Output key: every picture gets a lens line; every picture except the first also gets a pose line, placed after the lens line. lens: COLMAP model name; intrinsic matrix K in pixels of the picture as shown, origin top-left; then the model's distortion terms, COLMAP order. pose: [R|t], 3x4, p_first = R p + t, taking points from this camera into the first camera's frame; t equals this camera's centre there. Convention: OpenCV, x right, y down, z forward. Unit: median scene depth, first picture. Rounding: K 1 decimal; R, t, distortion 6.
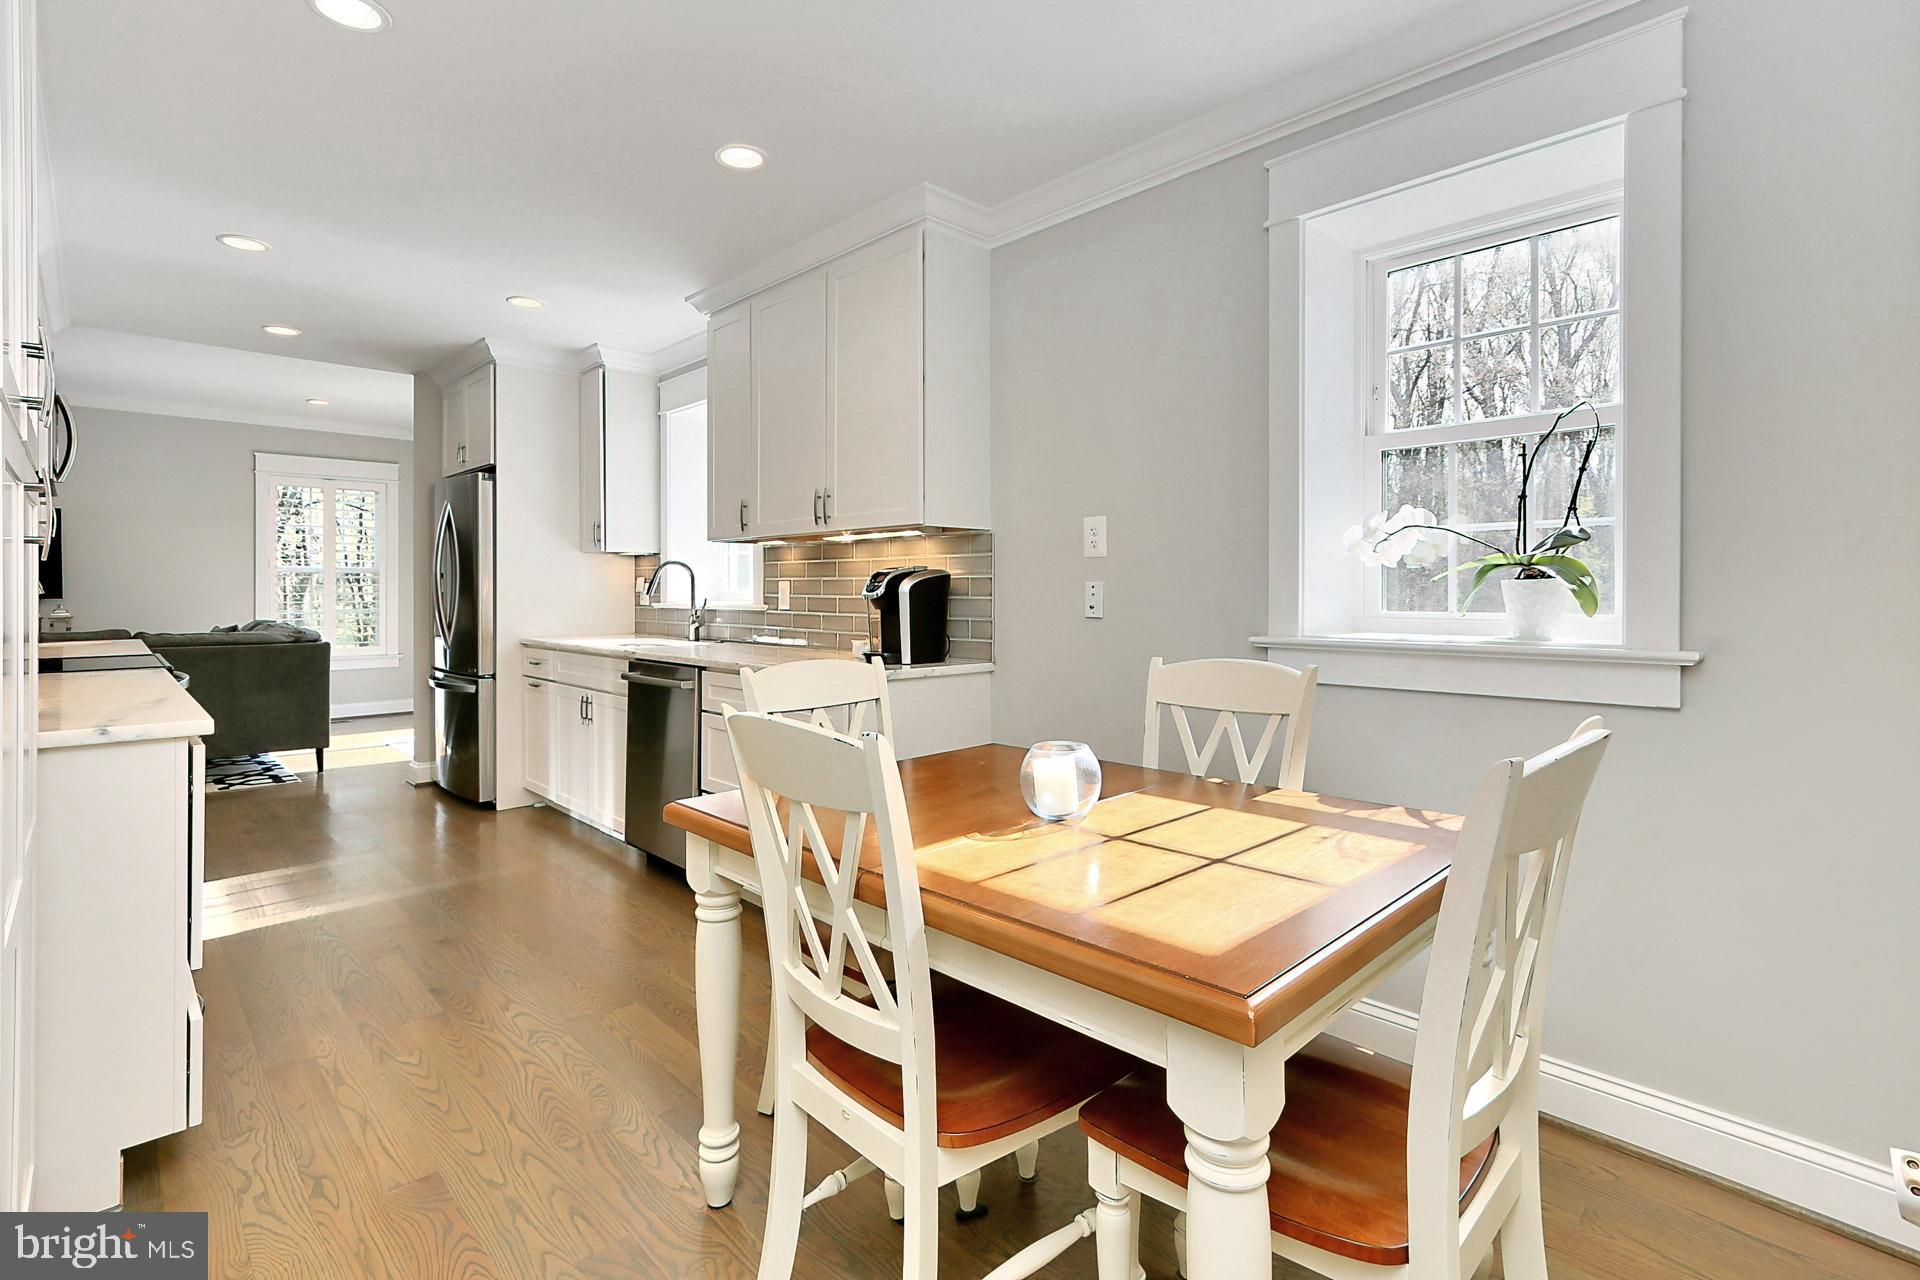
lens RADIAL K [[896.4, 0, 963.6], [0, 896.4, 586.0], [0, 0, 1]] dist [0.001830, 0.000413]
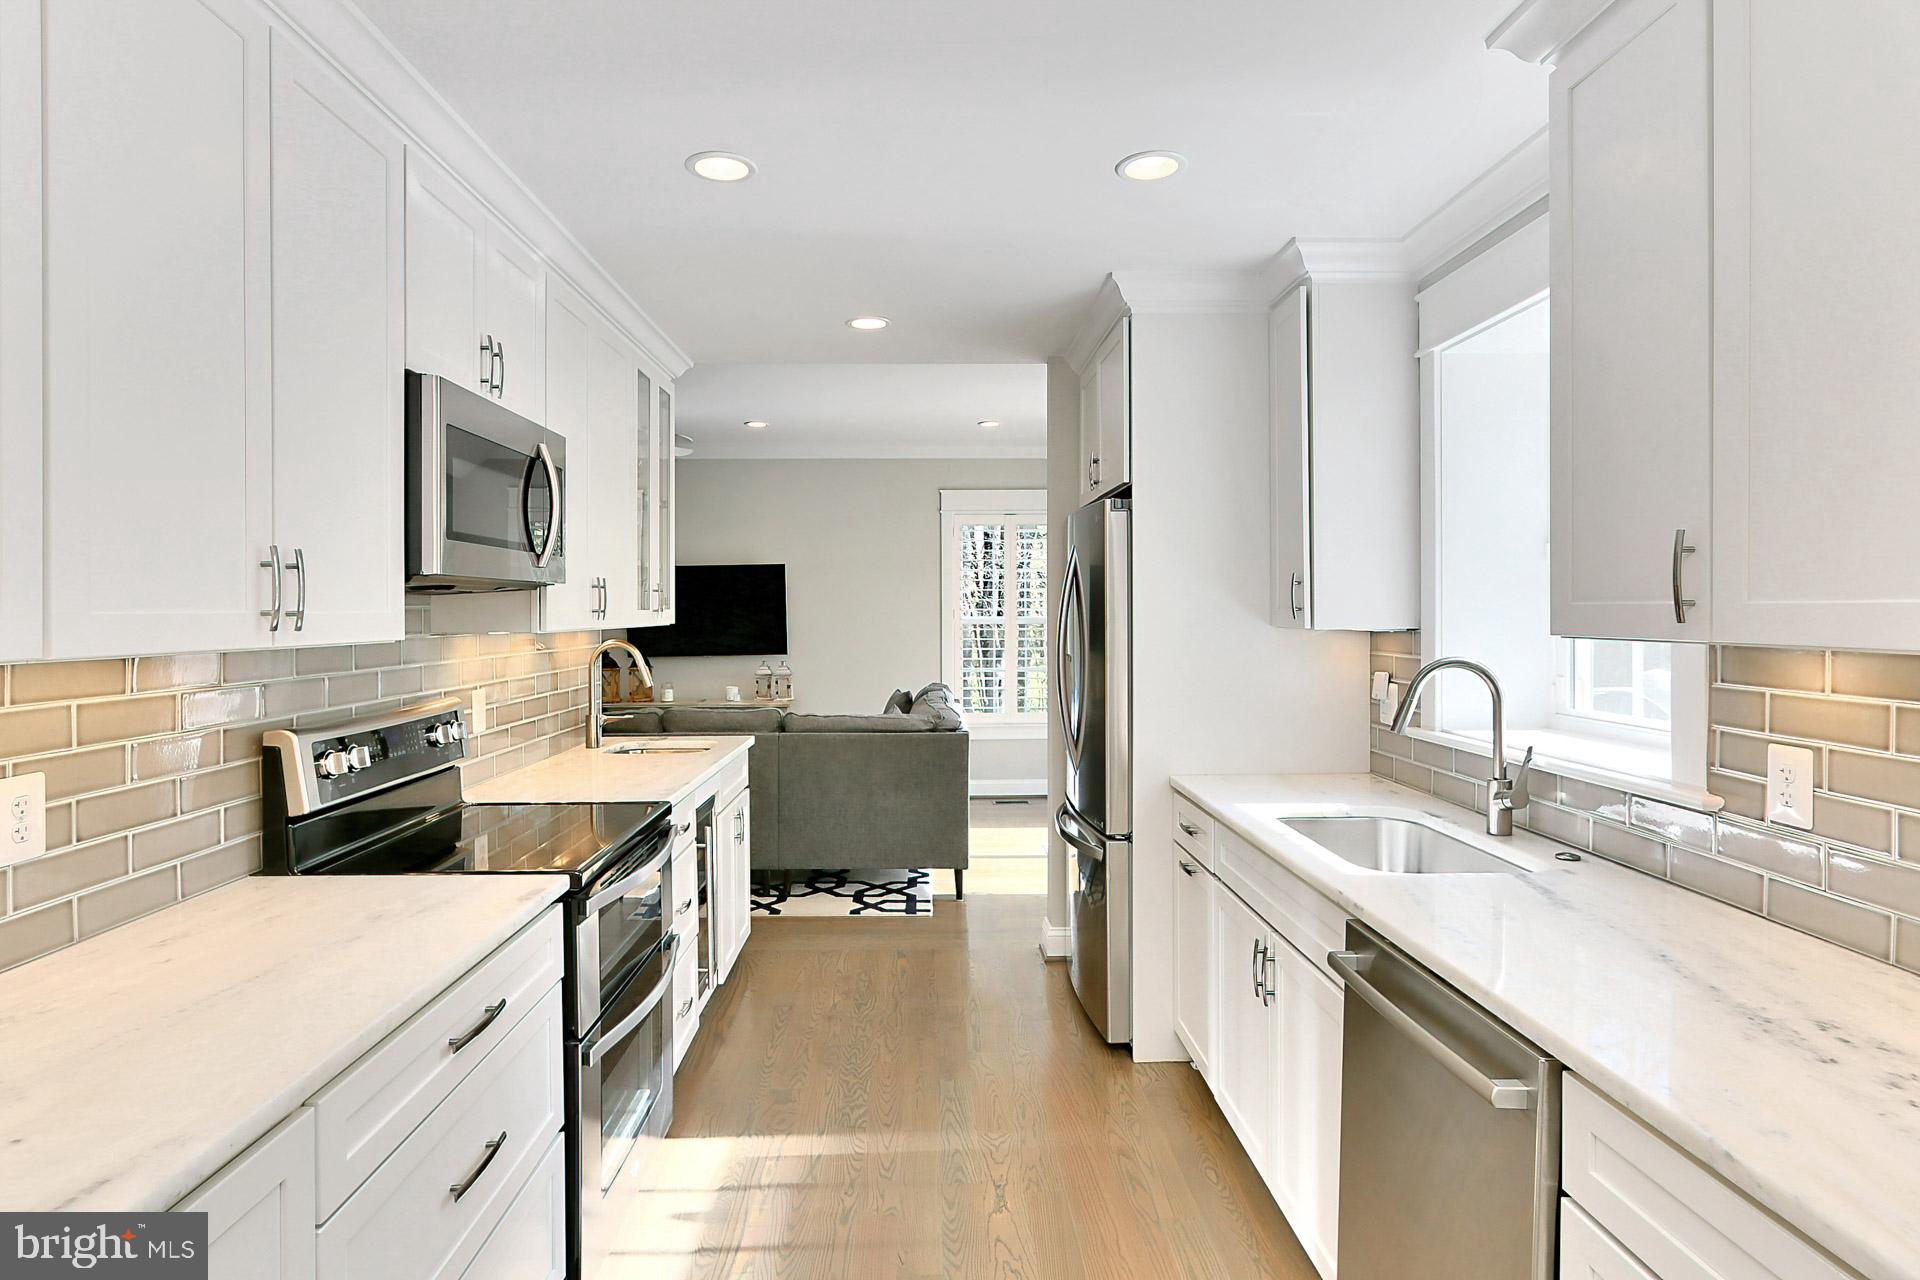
lens RADIAL K [[1056.3, 0, 917.7], [0, 1056.3, 618.7], [0, 0, 1]] dist [-0.016340, 0.013174]
pose [[0.720586, 0.002169, -0.693363, -0.135896], [0.004460, 0.999960, 0.007762, -0.051117], [0.693352, -0.008686, 0.720547, 0.390819]]
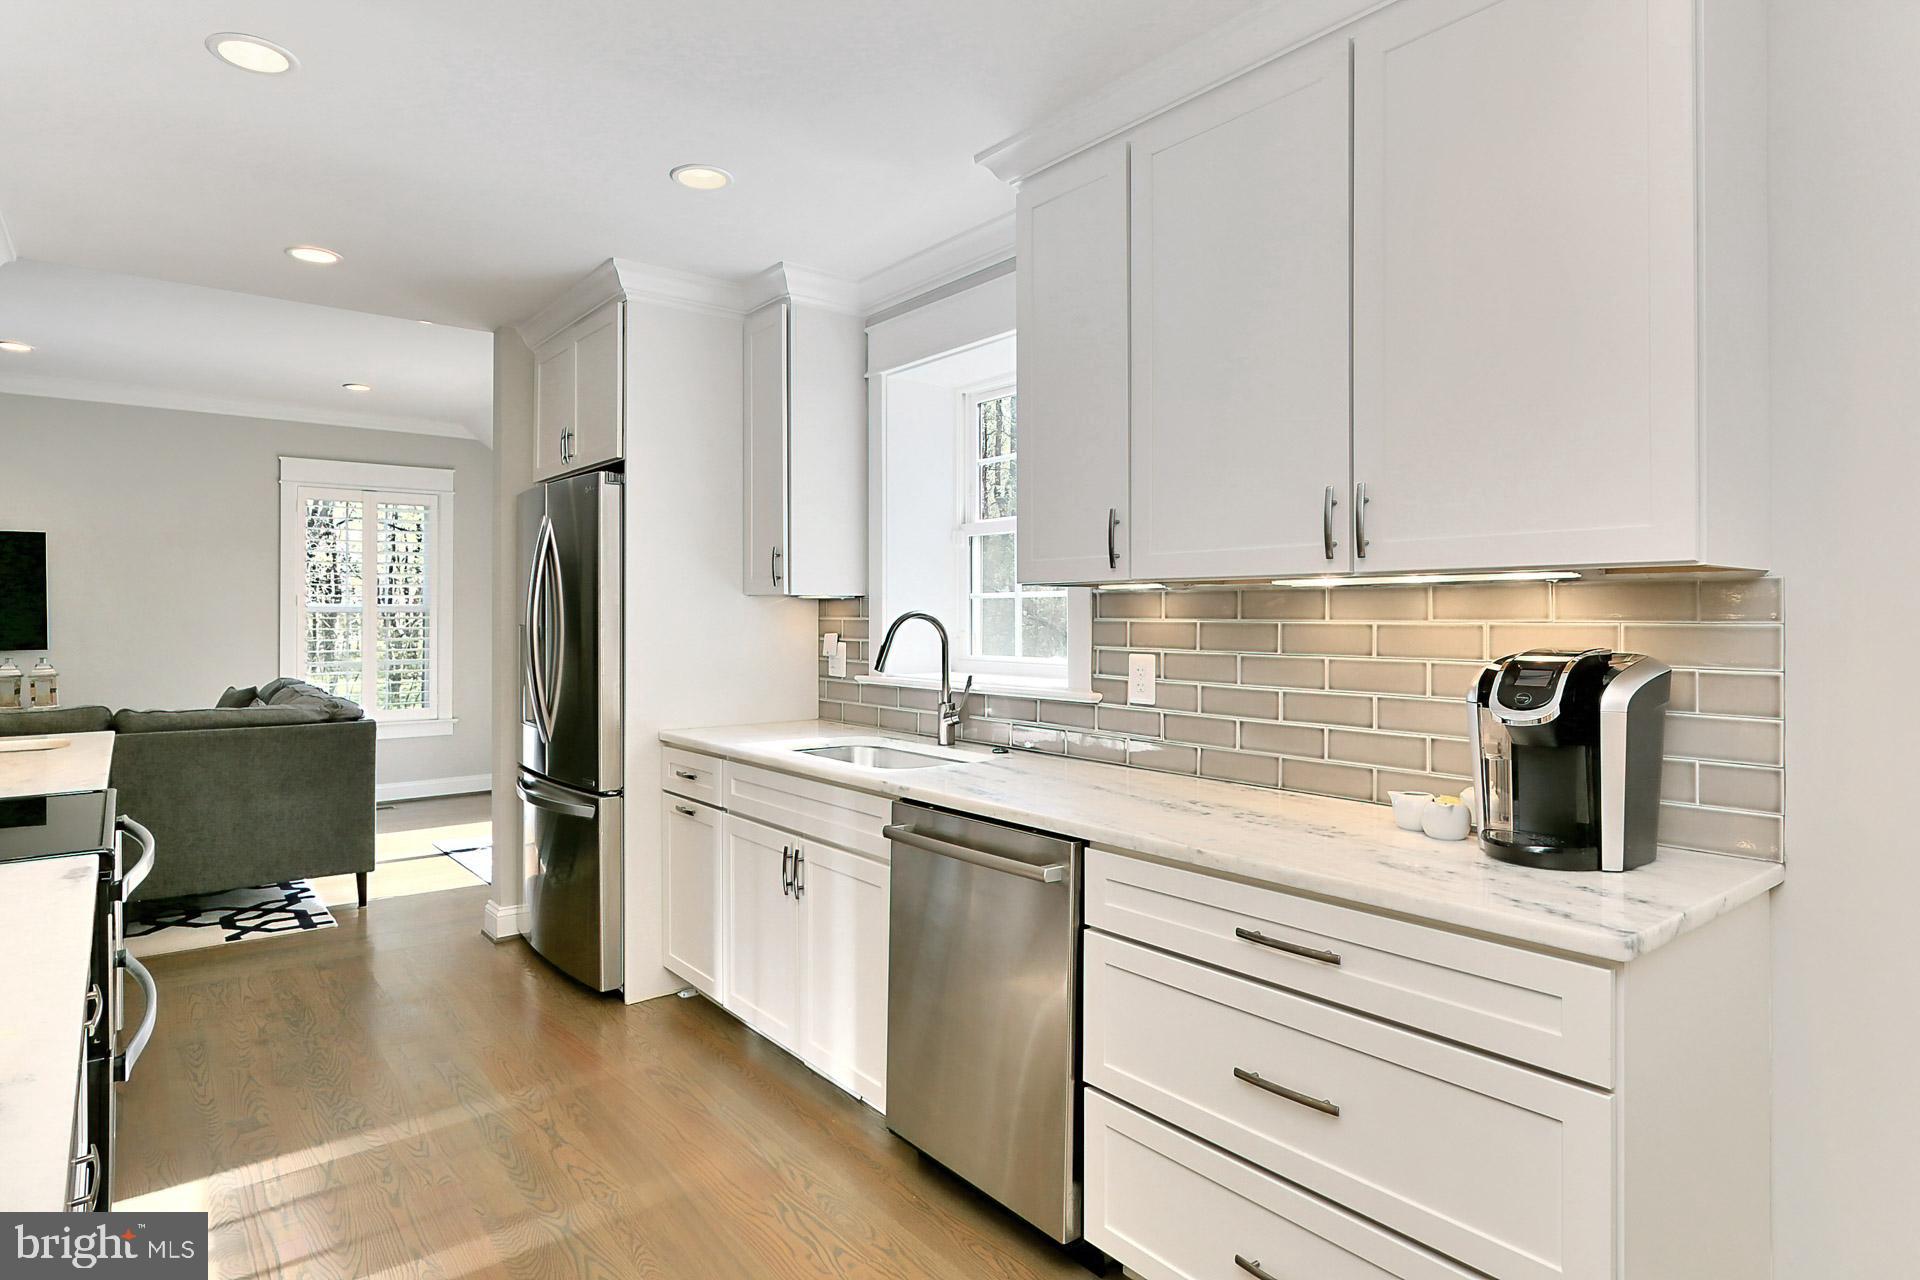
lens RADIAL K [[1064.1, 0, 953.0], [0, 1064.1, 605.8], [0, 0, 1]] dist [-0.017624, 0.012650]
pose [[0.994519, -0.000315, -0.104558, -0.209940], [-0.000368, 0.999979, -0.006512, -0.026338], [0.104557, 0.006514, 0.994498, 0.274906]]
